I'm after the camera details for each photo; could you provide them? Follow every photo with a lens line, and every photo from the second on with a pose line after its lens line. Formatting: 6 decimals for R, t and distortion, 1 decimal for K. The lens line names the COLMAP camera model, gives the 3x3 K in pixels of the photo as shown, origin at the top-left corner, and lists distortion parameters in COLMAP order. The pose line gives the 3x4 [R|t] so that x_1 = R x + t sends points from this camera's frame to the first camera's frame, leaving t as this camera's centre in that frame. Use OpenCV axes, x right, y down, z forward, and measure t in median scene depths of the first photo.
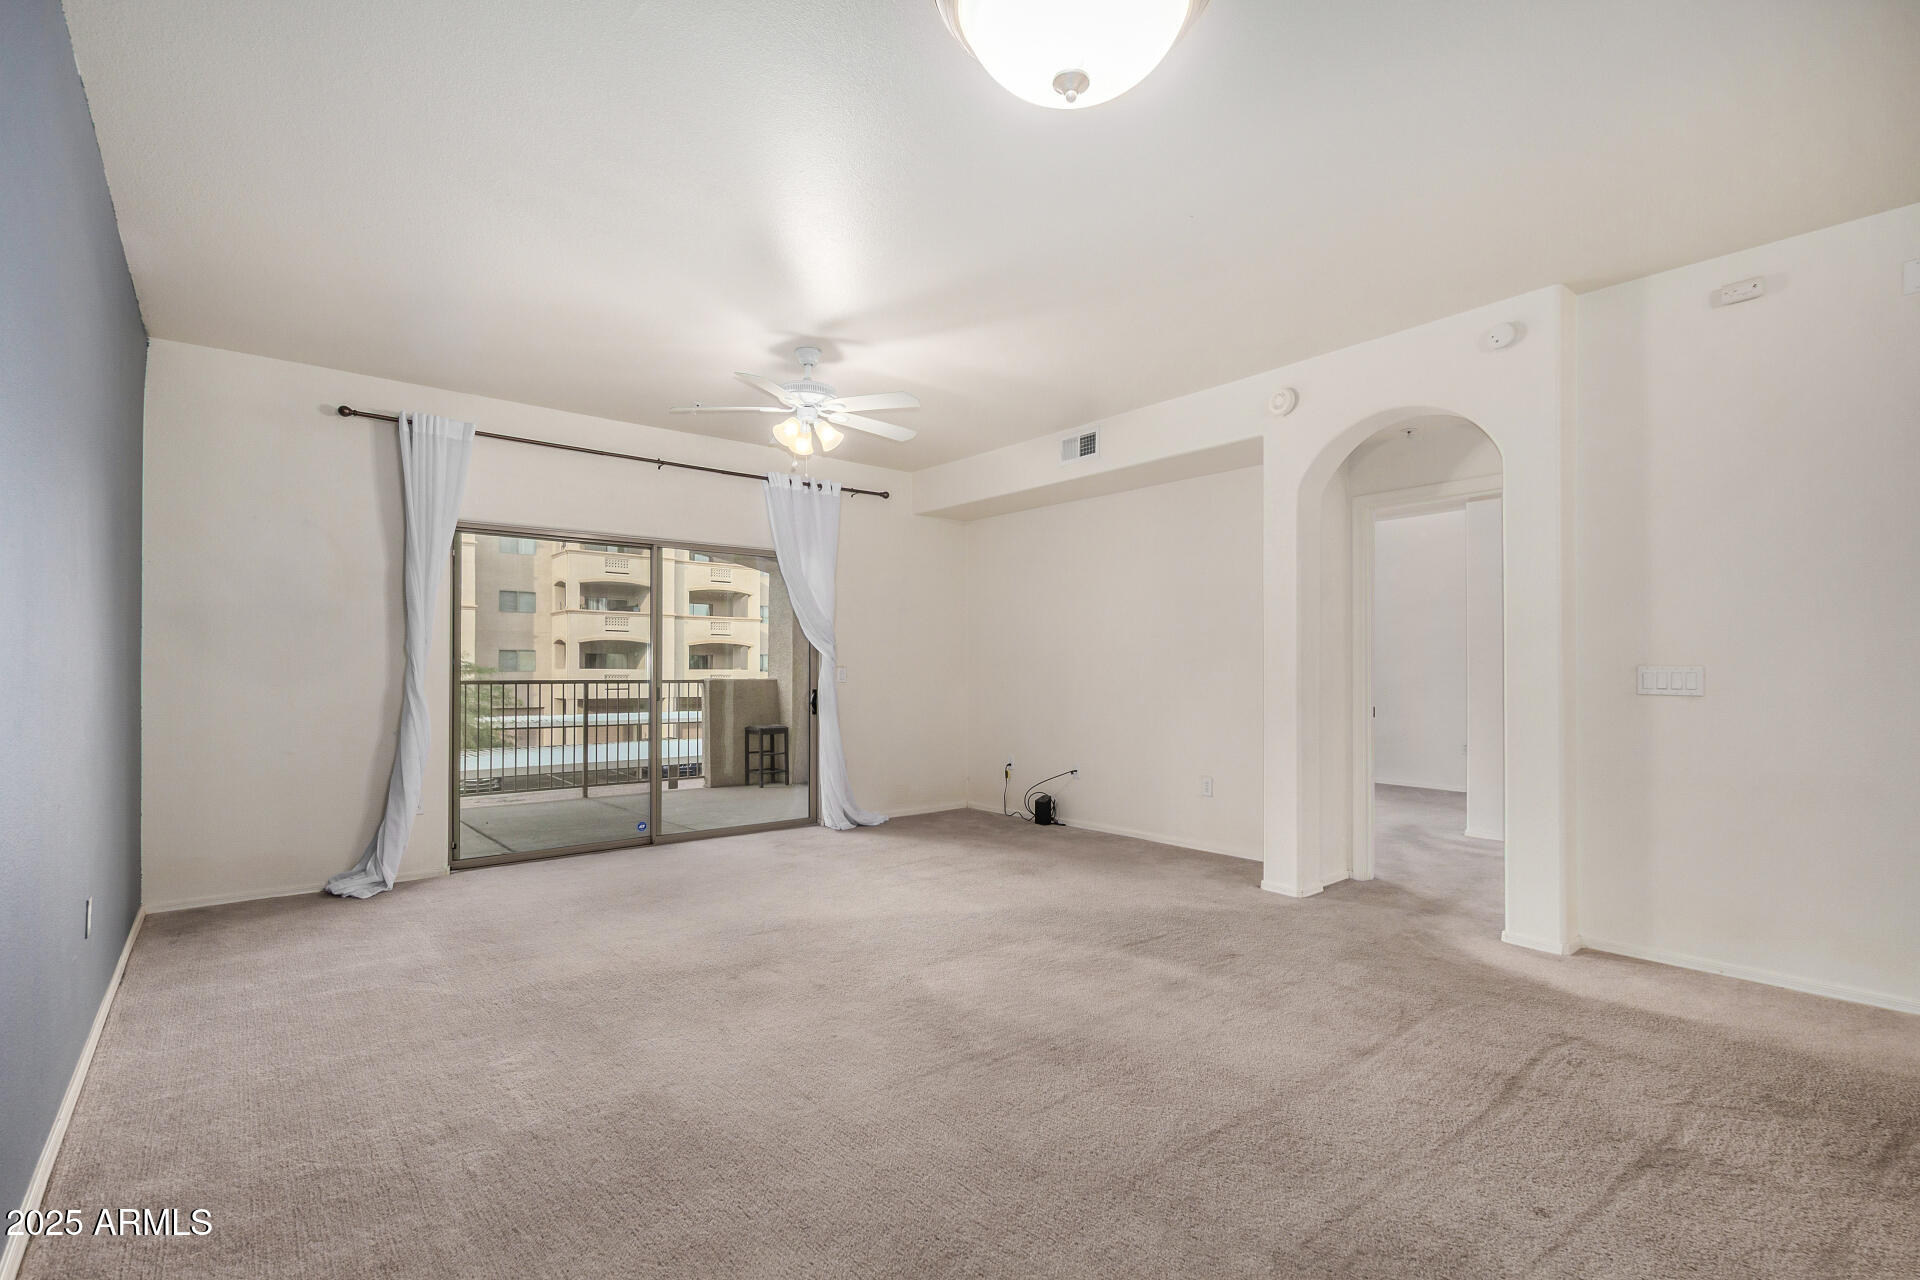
lens RADIAL K [[887.3, 0, 960.4], [0, 887.3, 658.6], [0, 0, 1]] dist [0.010755, -0.000067]
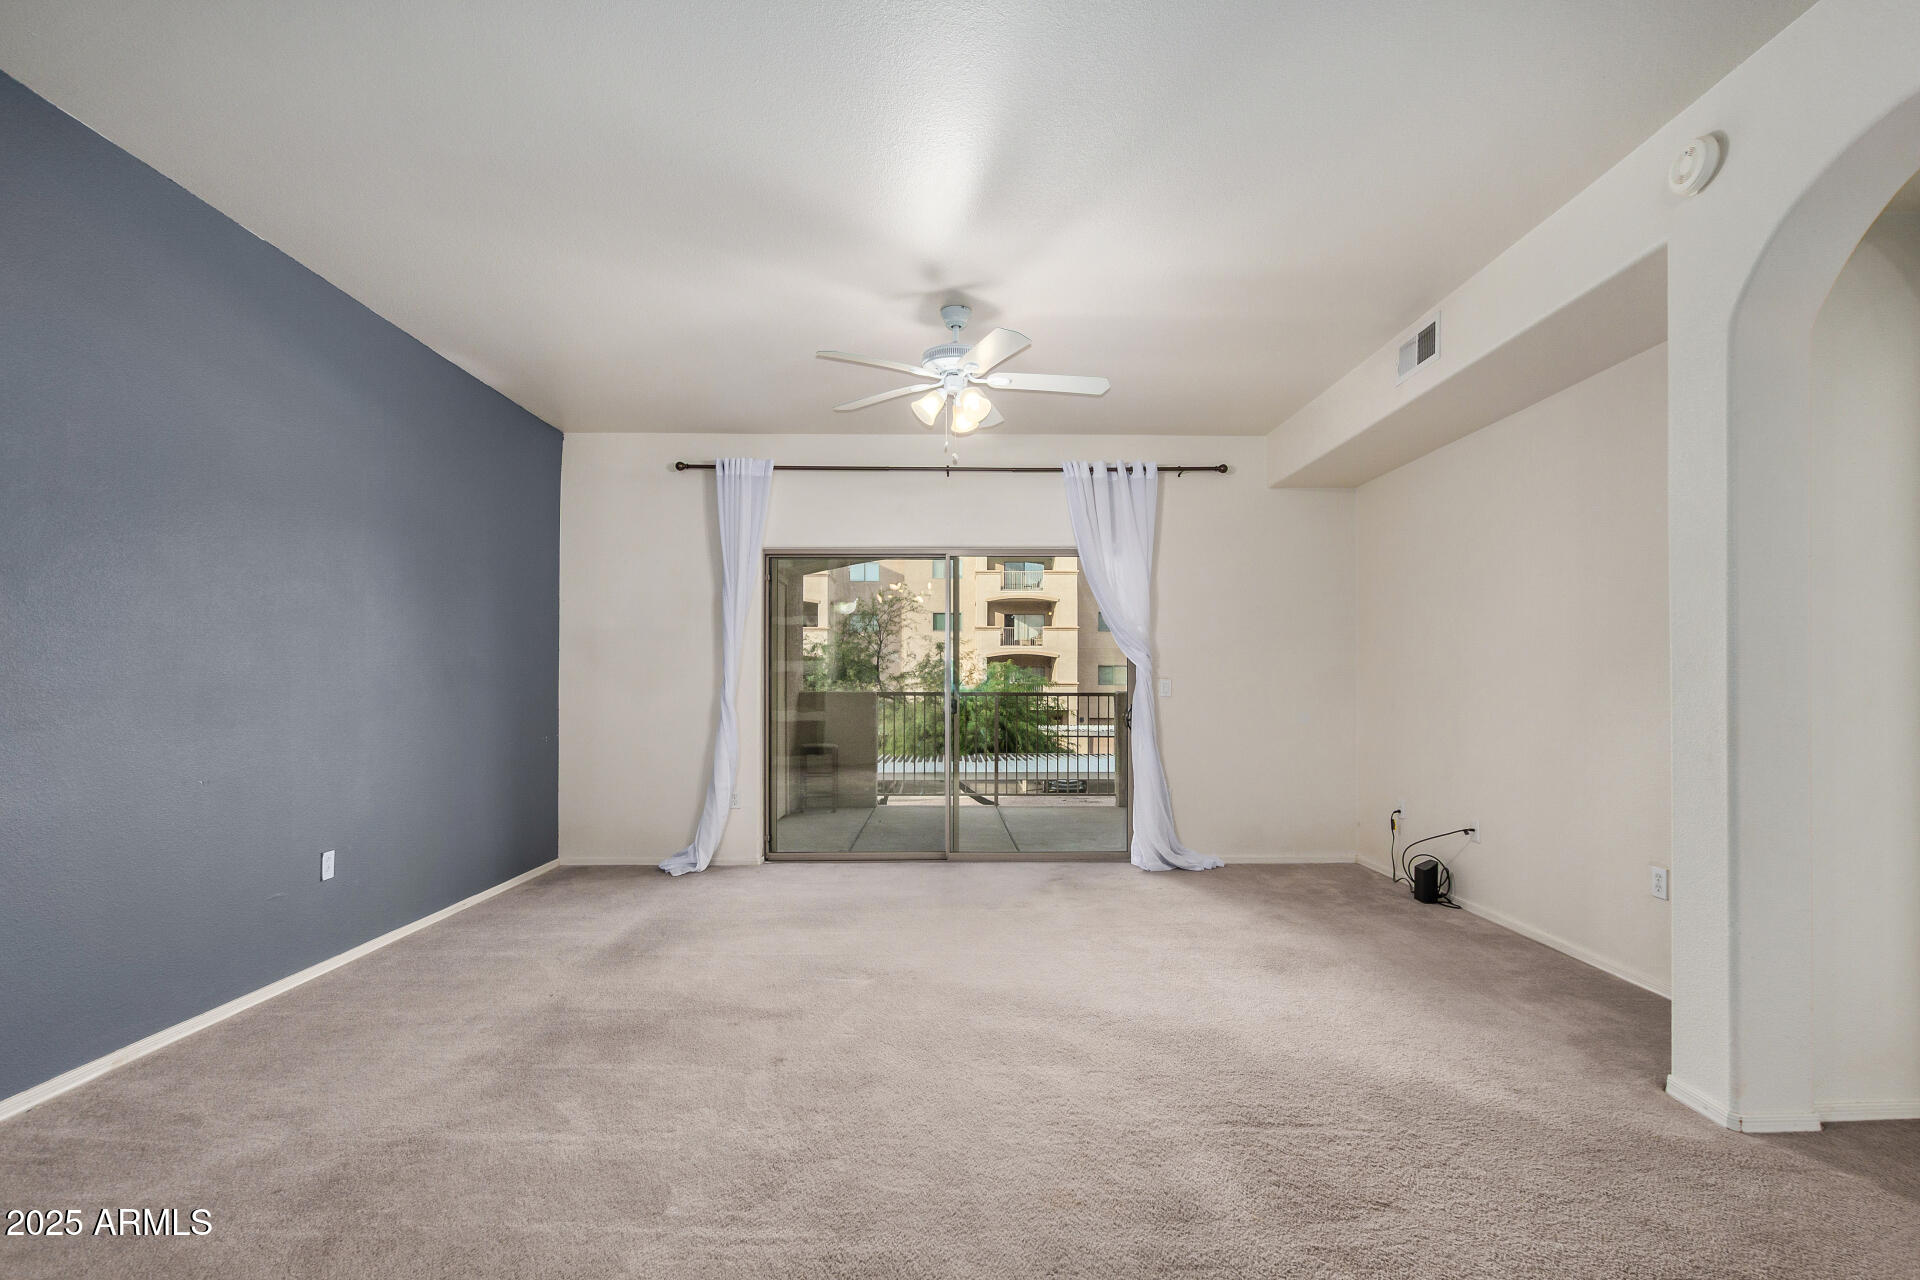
lens RADIAL K [[878.0, 0, 962.6], [0, 878.0, 670.4], [0, 0, 1]] dist [0.014521, -0.000500]
pose [[0.780421, -0.009371, -0.625185, 0.293327], [0.008027, 0.999955, -0.004969, 0.004914], [0.625203, -0.001140, 0.780461, 0.272128]]
